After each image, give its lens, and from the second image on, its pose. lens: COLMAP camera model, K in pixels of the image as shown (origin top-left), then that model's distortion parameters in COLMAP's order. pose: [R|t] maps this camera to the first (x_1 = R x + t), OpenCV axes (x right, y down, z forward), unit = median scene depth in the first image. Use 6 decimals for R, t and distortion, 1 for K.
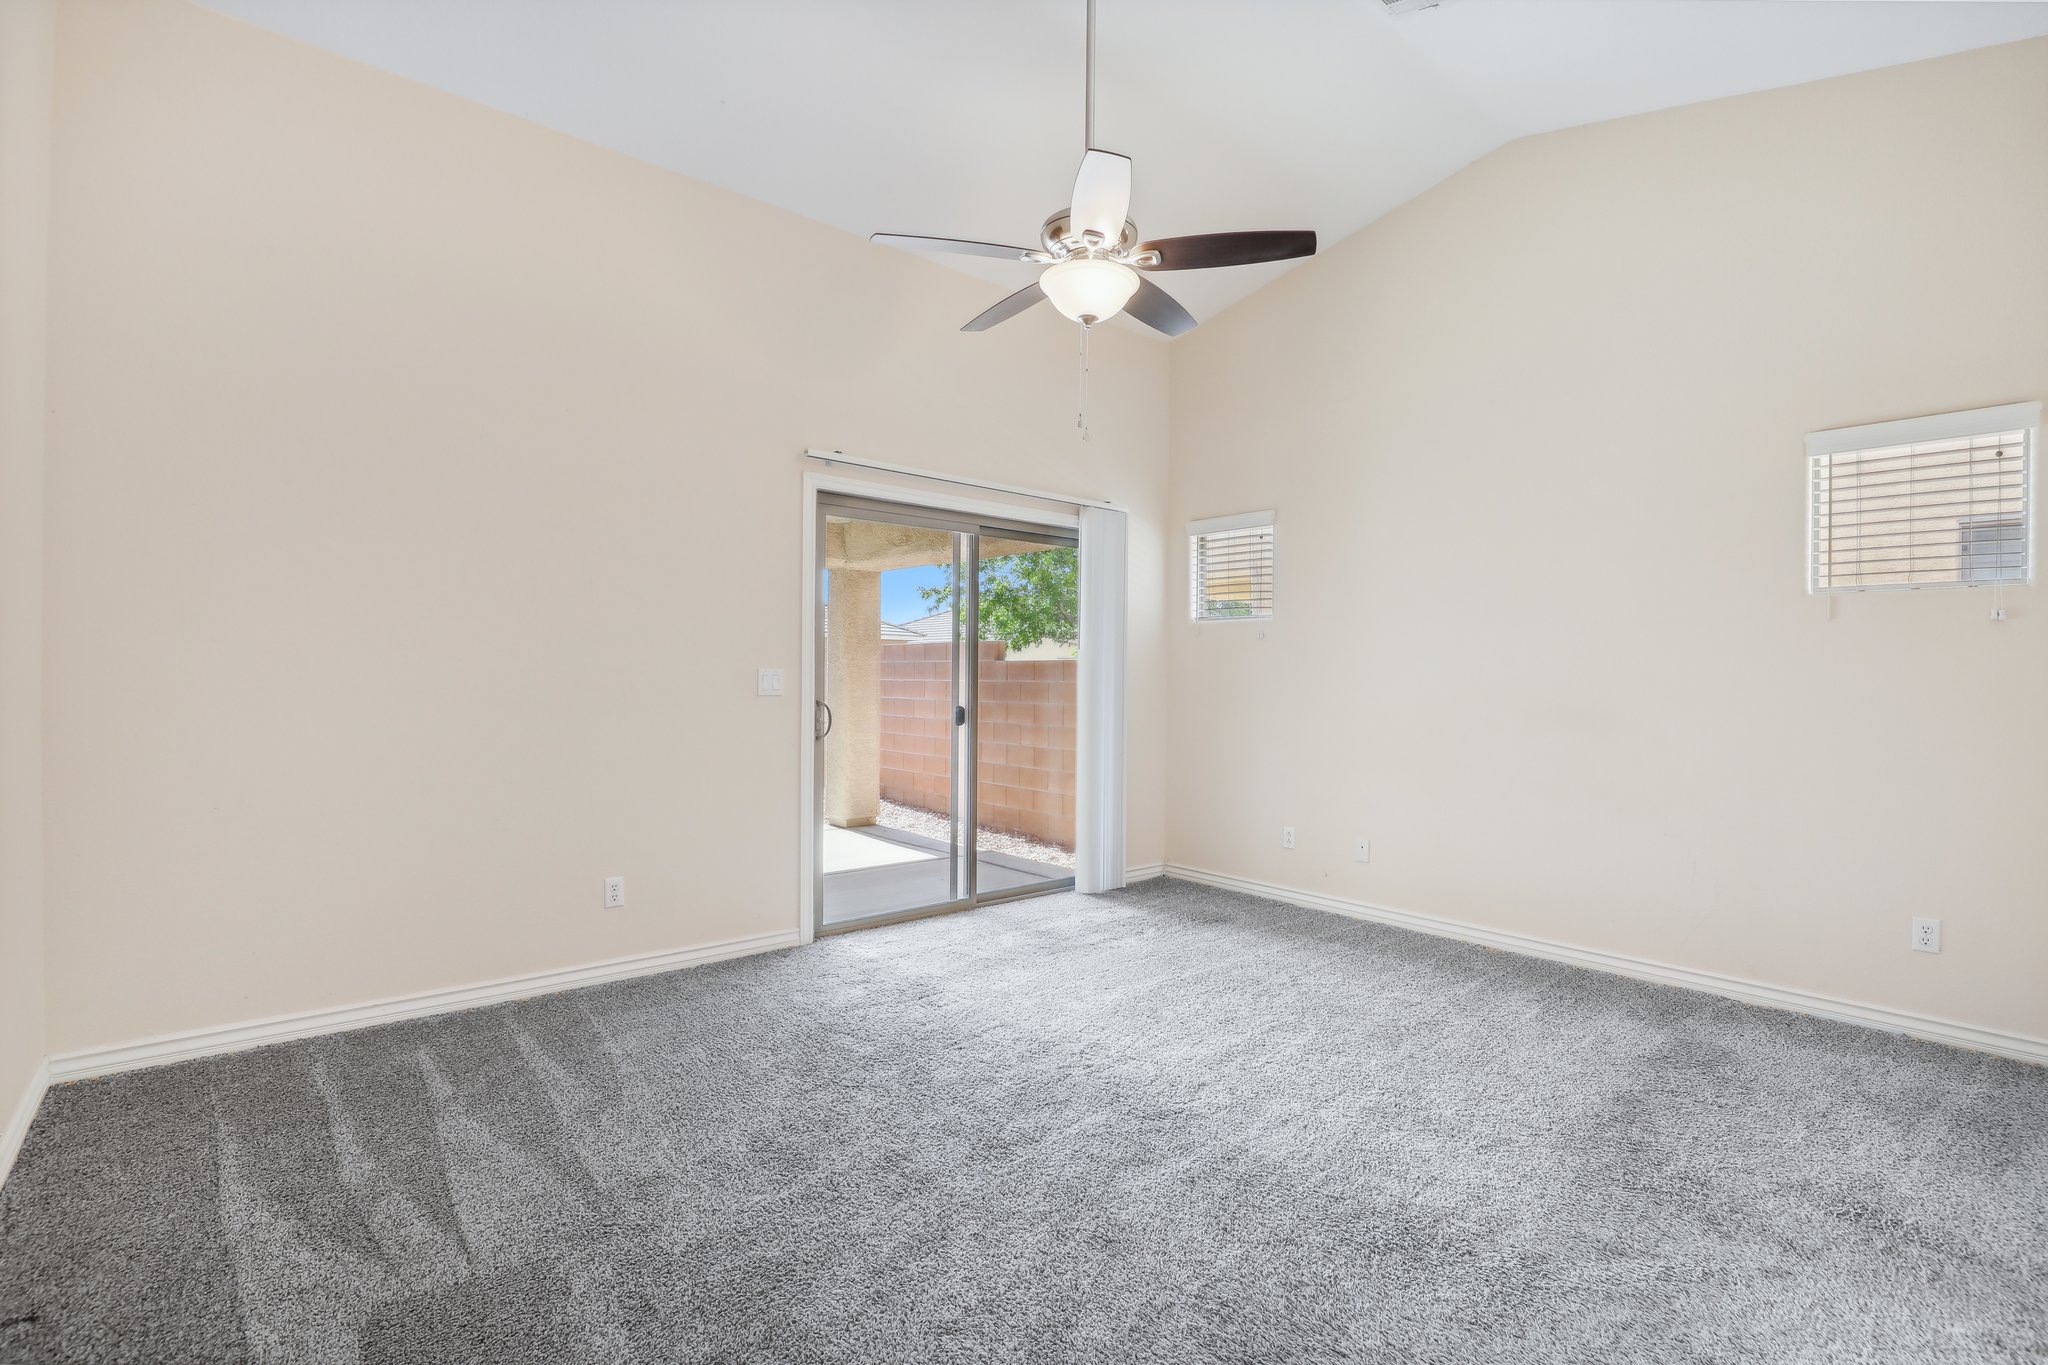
lens RADIAL K [[950.3, 0, 1028.3], [0, 950.3, 677.3], [0, 0, 1]] dist [-0.008307, 0.000829]
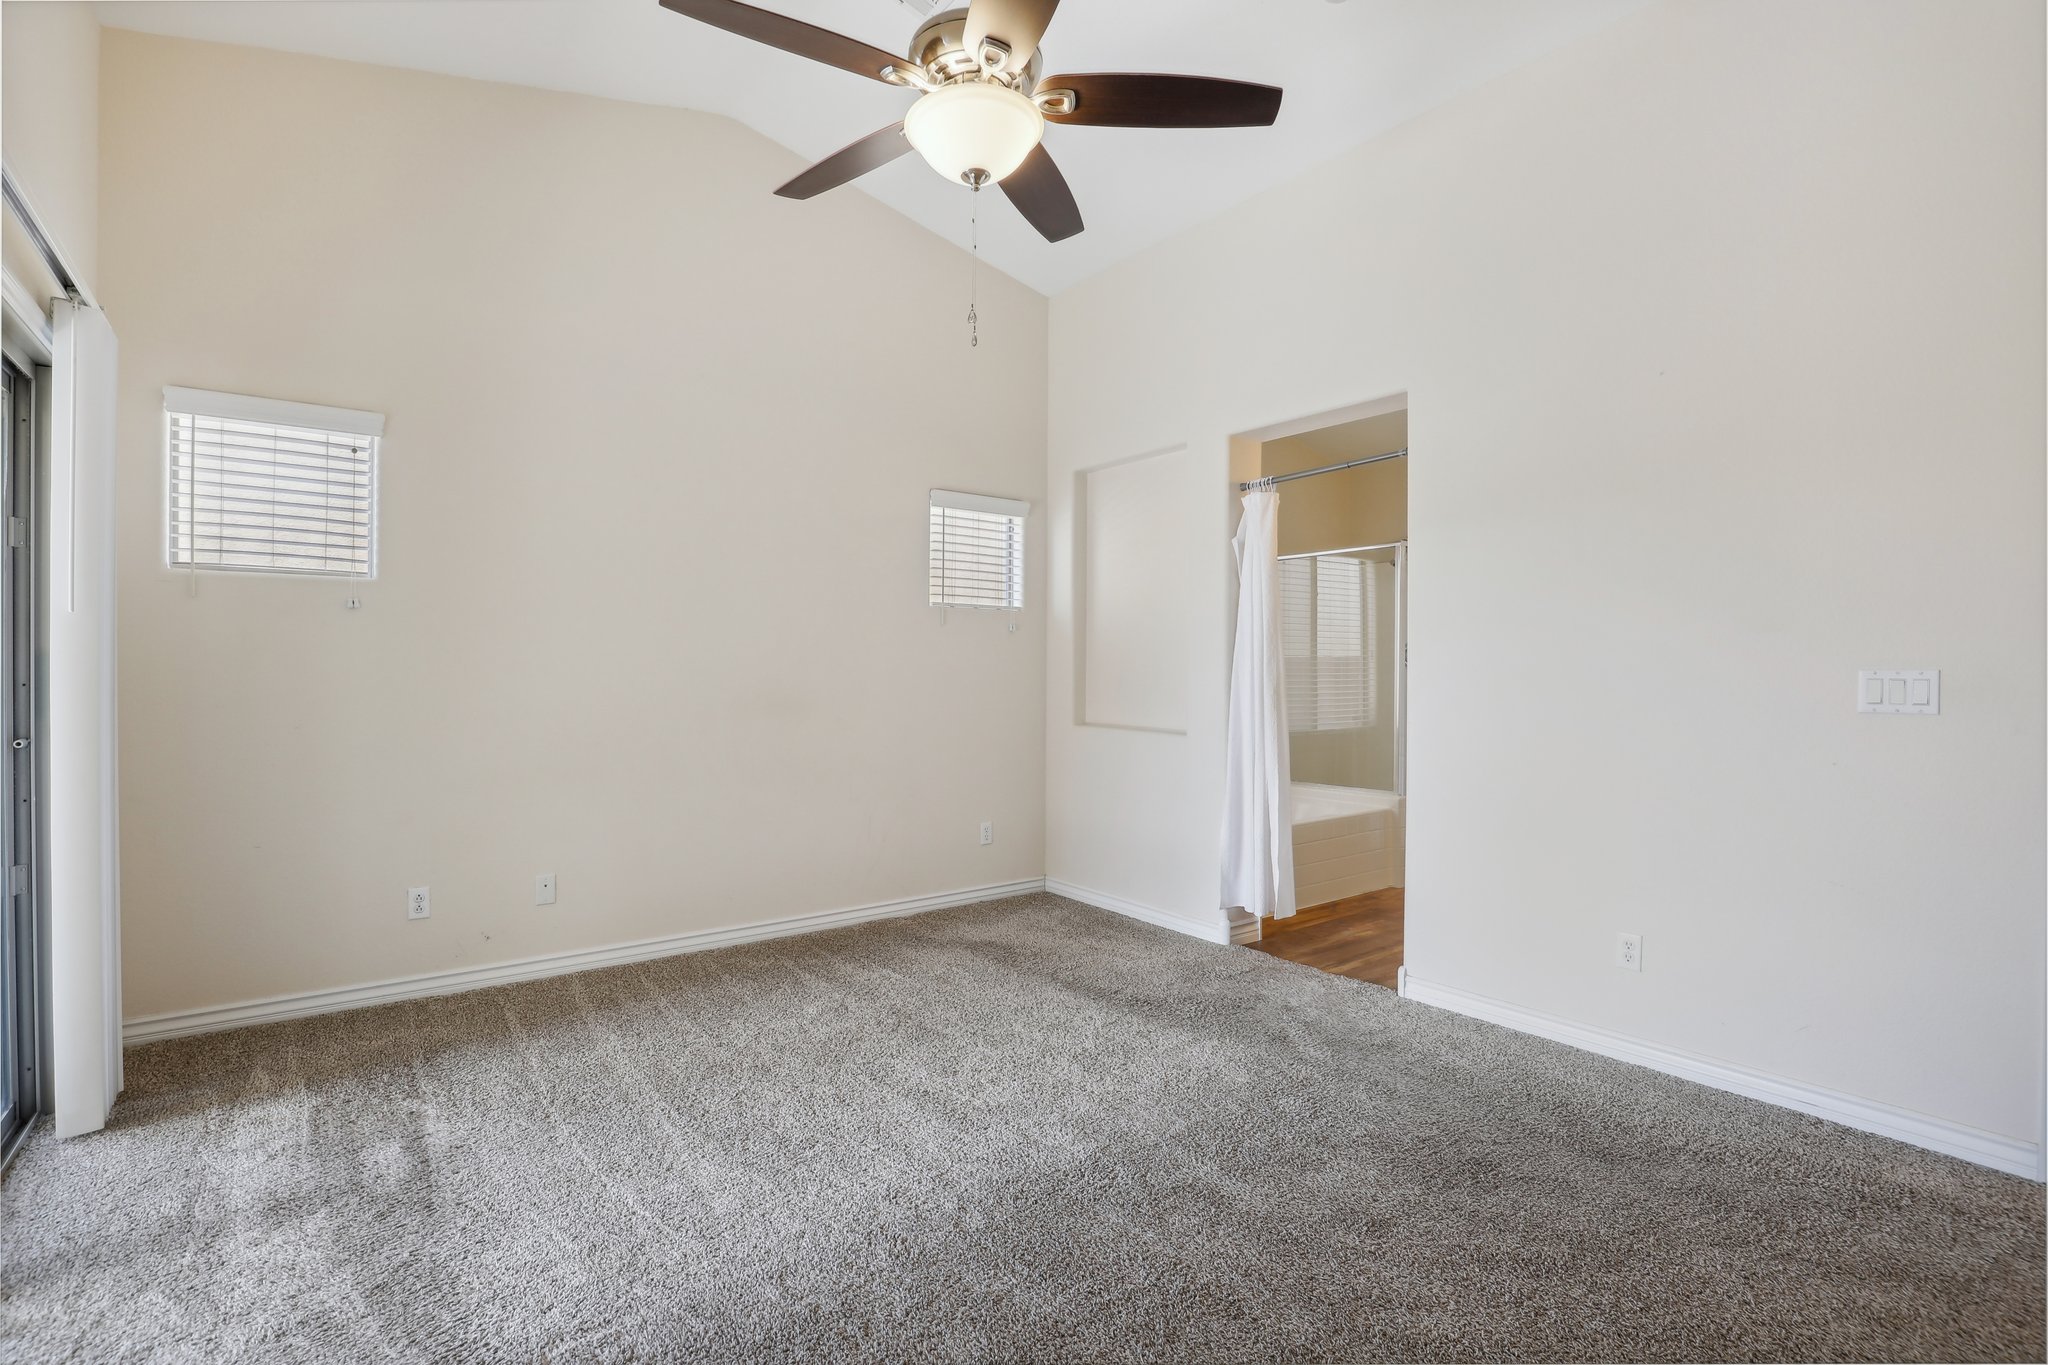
lens RADIAL K [[950.3, 0, 1073.3], [0, 950.3, 669.8], [0, 0, 1]] dist [-0.008307, 0.000829]
pose [[0.057477, -0.015168, 0.998232, -0.497680], [-0.005316, 0.999866, 0.015499, -0.016210], [-0.998333, -0.006198, 0.057389, 0.650607]]
